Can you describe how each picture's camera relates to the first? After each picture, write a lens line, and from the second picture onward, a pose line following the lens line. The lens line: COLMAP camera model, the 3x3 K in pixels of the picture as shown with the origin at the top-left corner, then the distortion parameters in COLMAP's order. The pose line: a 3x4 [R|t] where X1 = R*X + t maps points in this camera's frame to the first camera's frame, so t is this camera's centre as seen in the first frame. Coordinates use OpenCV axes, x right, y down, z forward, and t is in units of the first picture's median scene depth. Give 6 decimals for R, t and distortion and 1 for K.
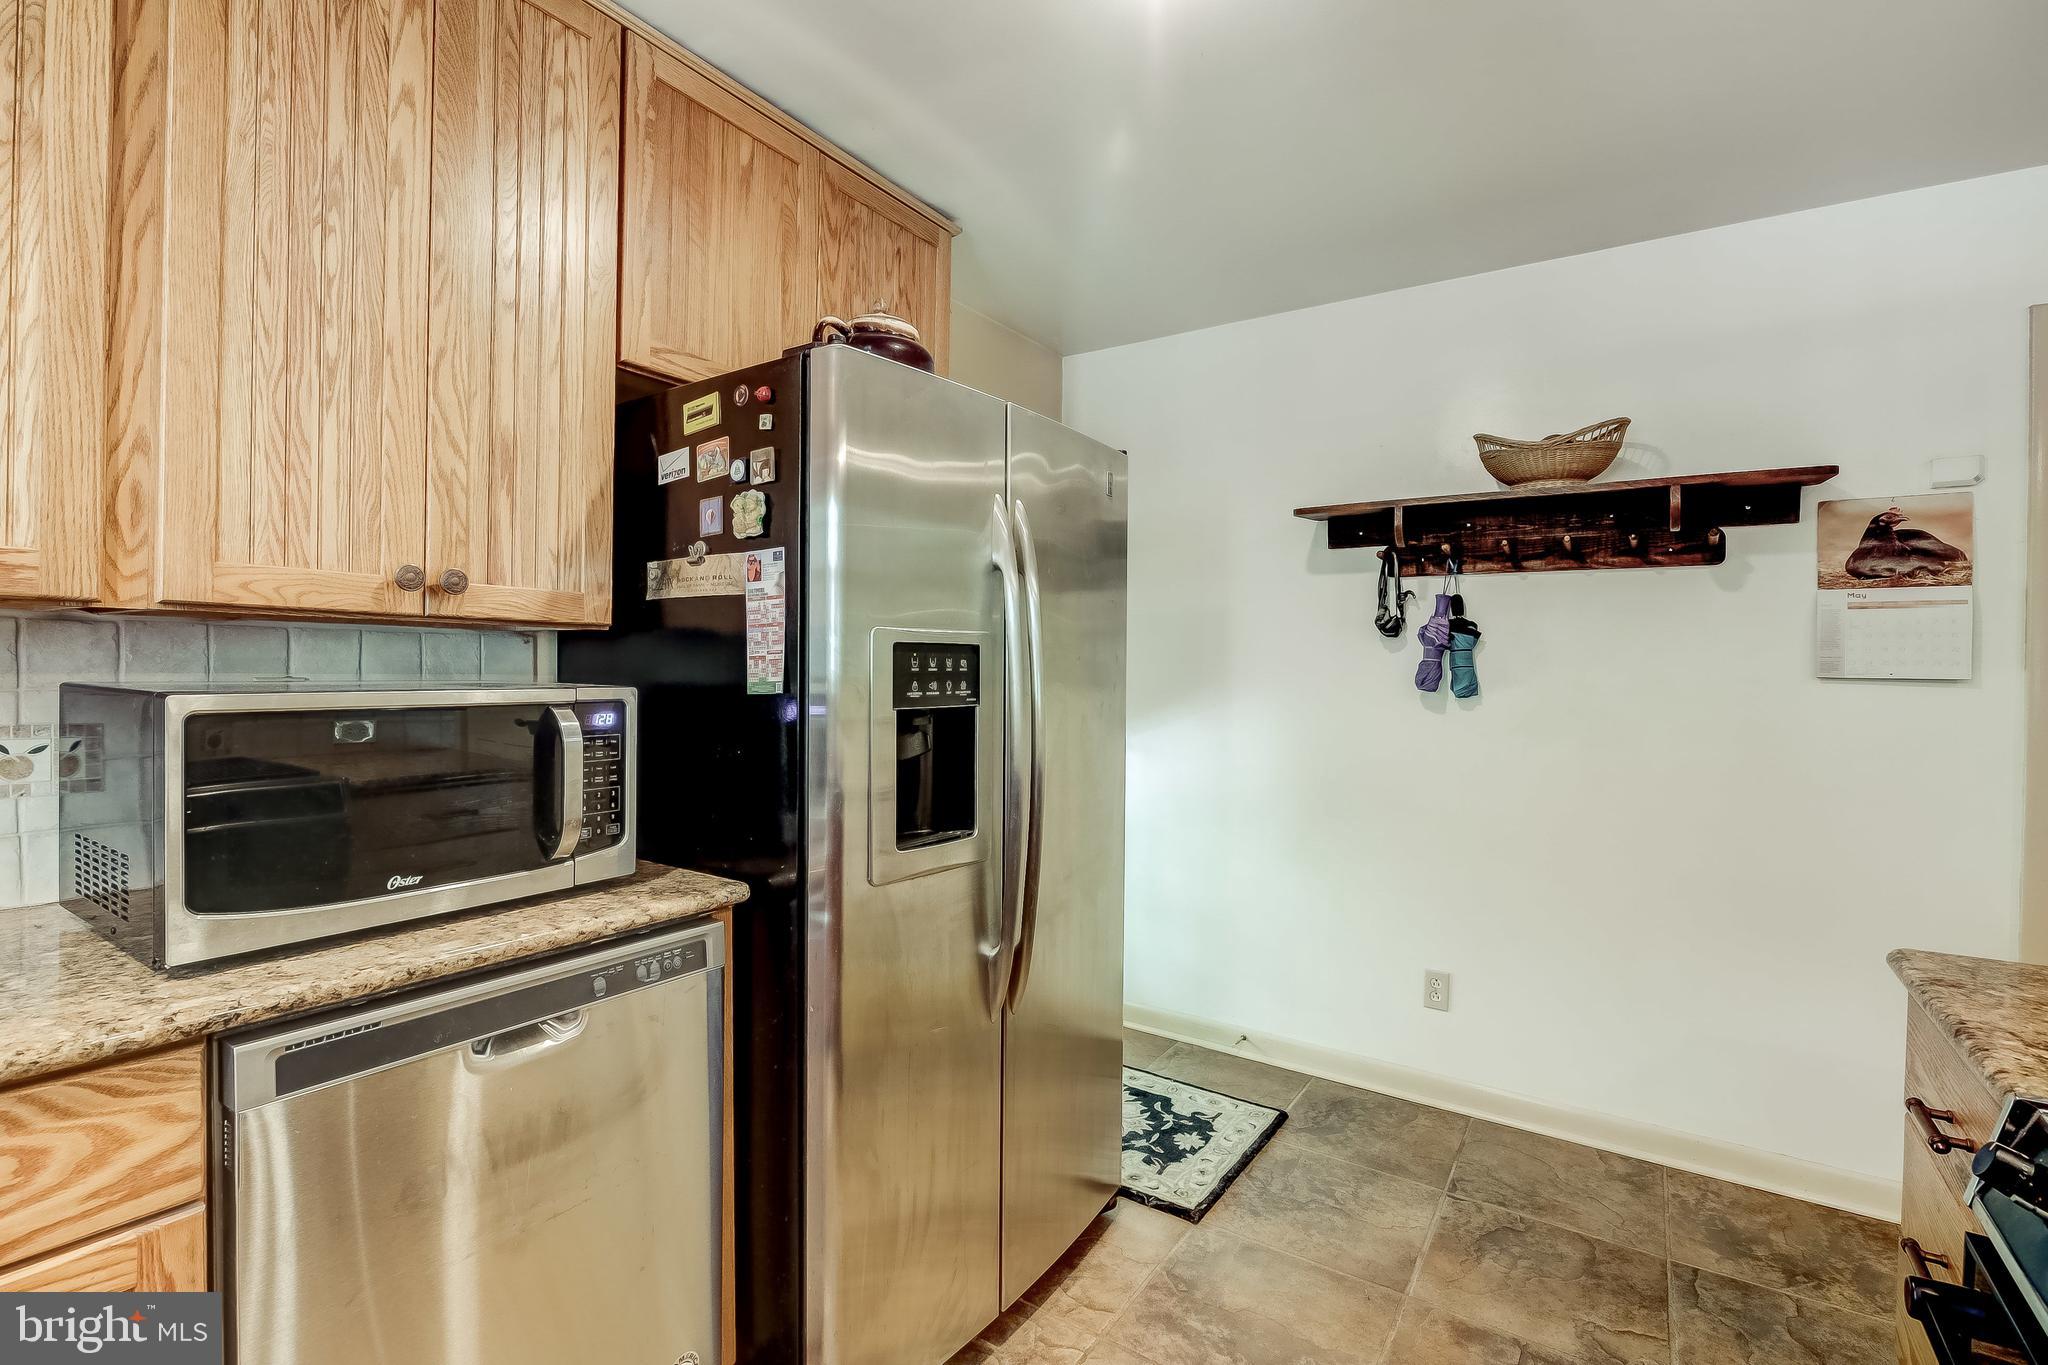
lens RADIAL K [[928.1, 0, 1036.3], [0, 928.1, 679.6], [0, 0, 1]] dist [-0.009806, -0.000553]
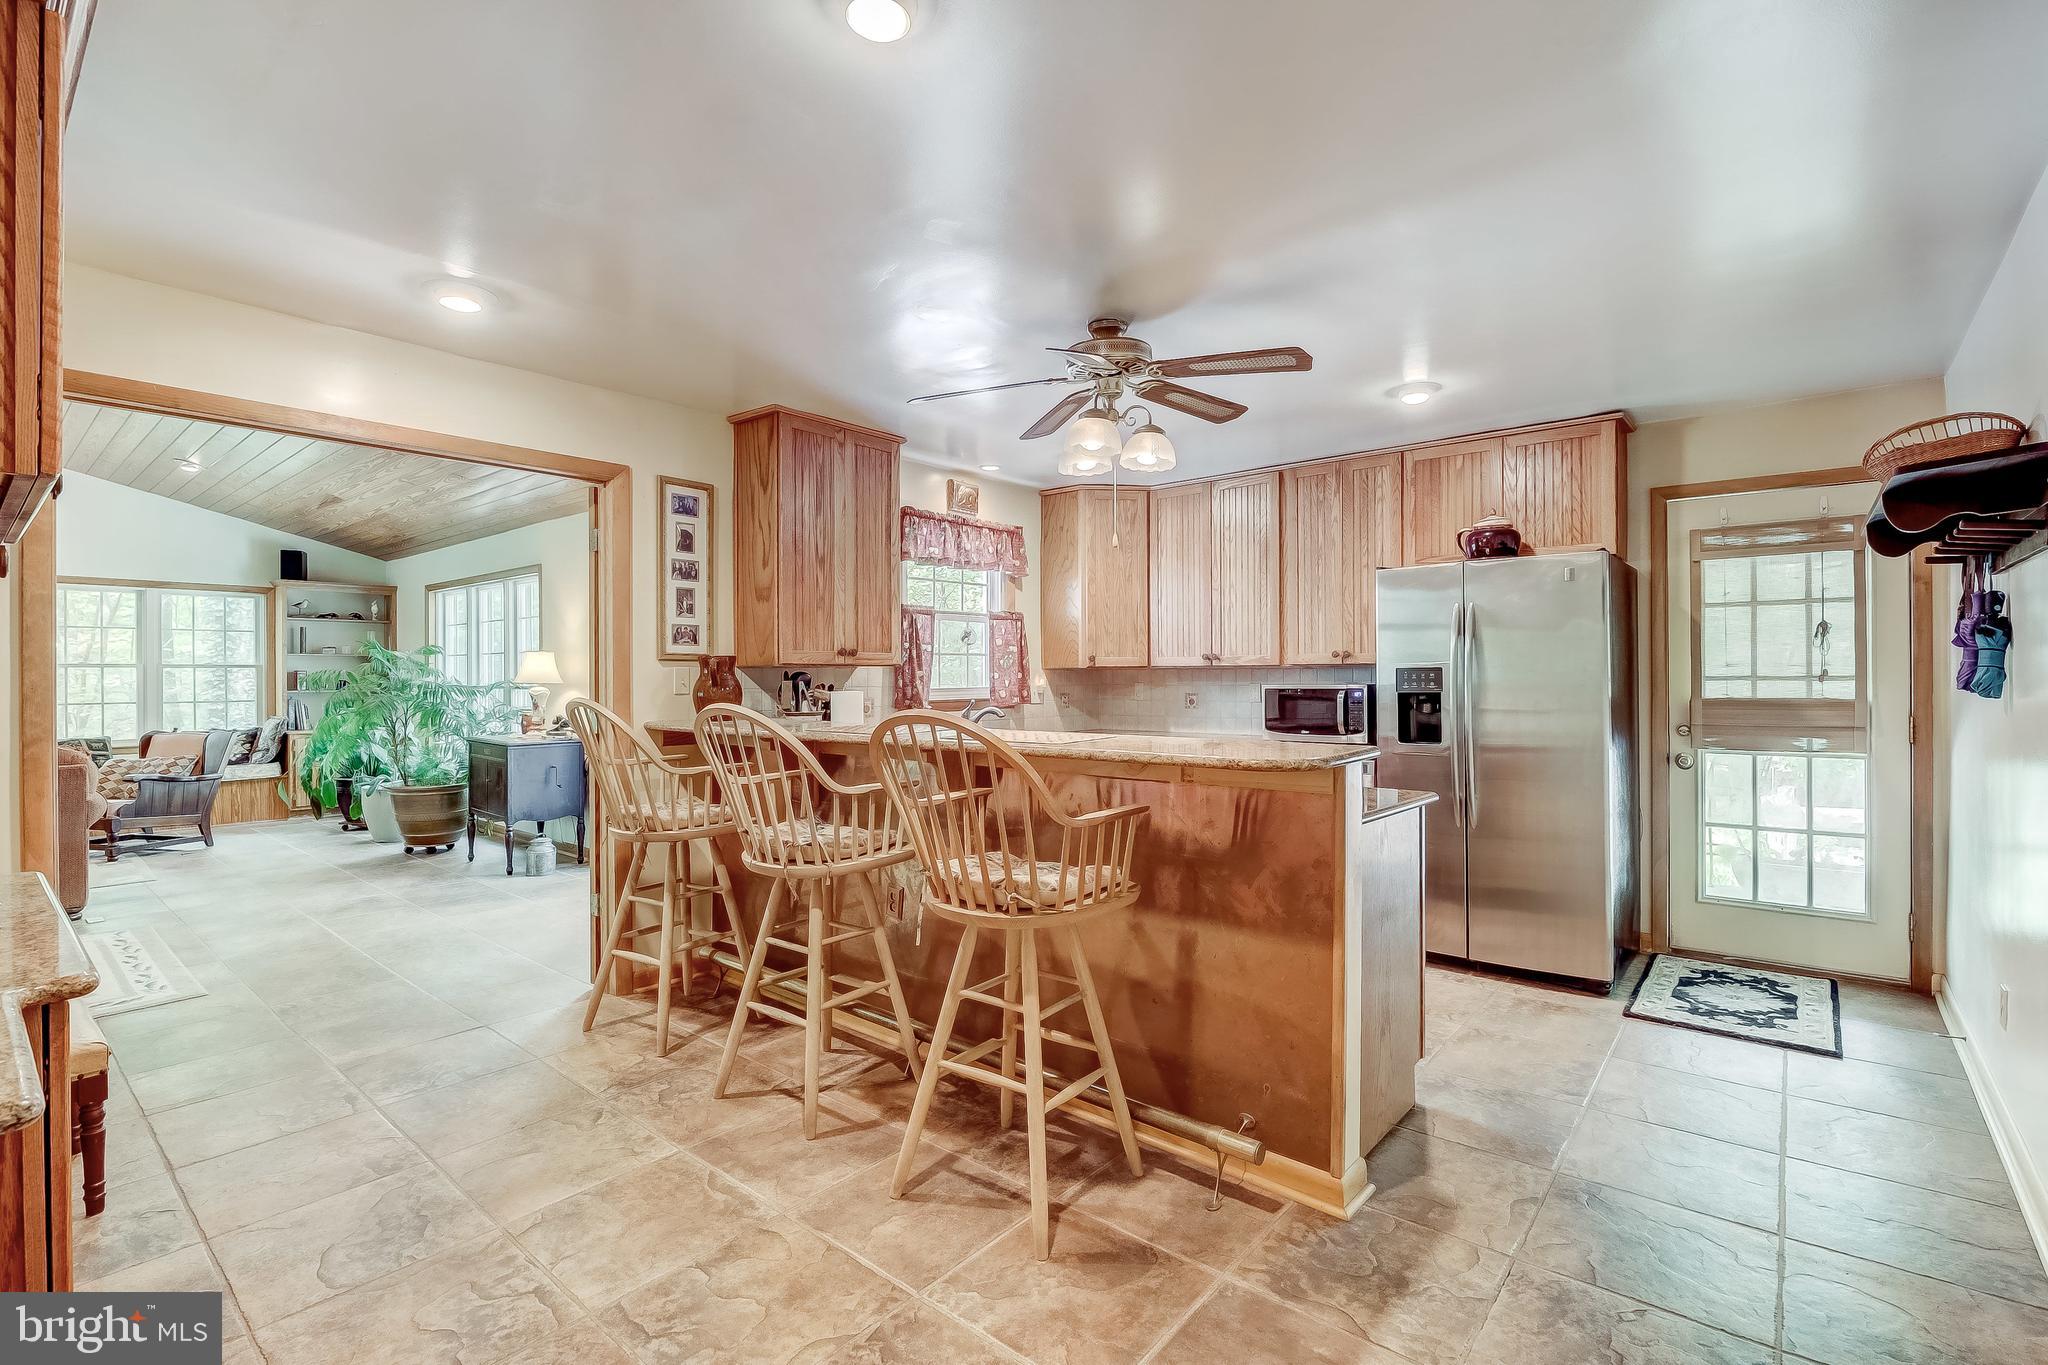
lens RADIAL K [[928.1, 0, 1036.3], [0, 928.1, 679.6], [0, 0, 1]] dist [-0.009806, -0.000553]
pose [[-0.101758, -0.011302, -0.994745, 1.788022], [-0.007420, 0.999916, -0.010602, 0.020871], [0.994782, 0.006302, -0.101833, 0.128221]]
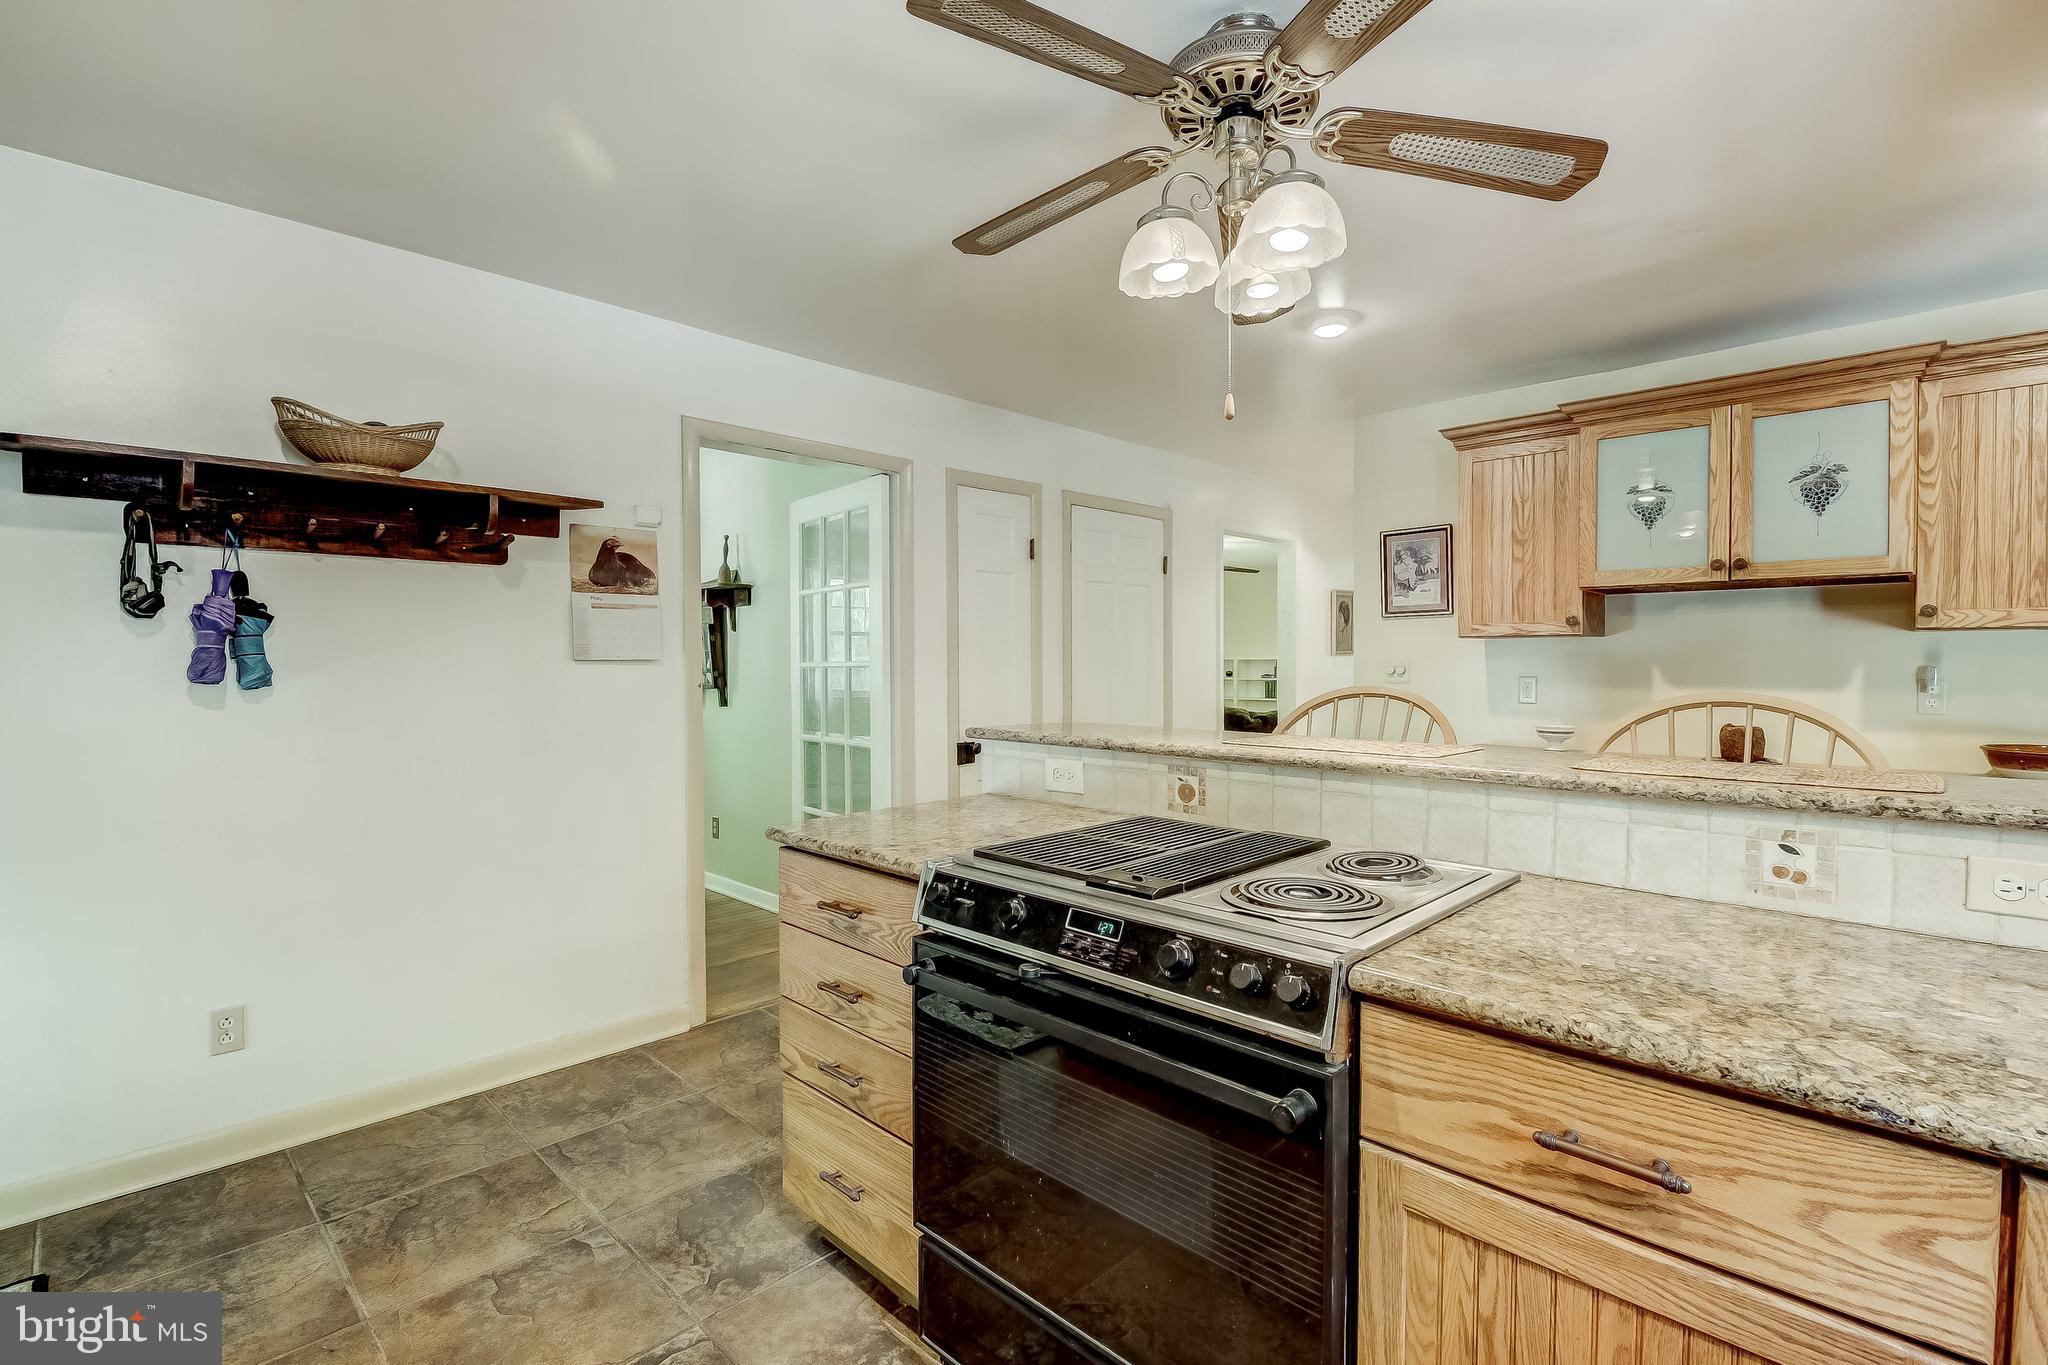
lens RADIAL K [[928.1, 0, 1036.3], [0, 928.1, 679.6], [0, 0, 1]] dist [-0.009806, -0.000553]
pose [[0.184978, -0.035825, 0.982089, -0.289068], [0.017736, 0.999294, 0.033112, -0.005809], [-0.982583, 0.011293, 0.185483, 0.110832]]
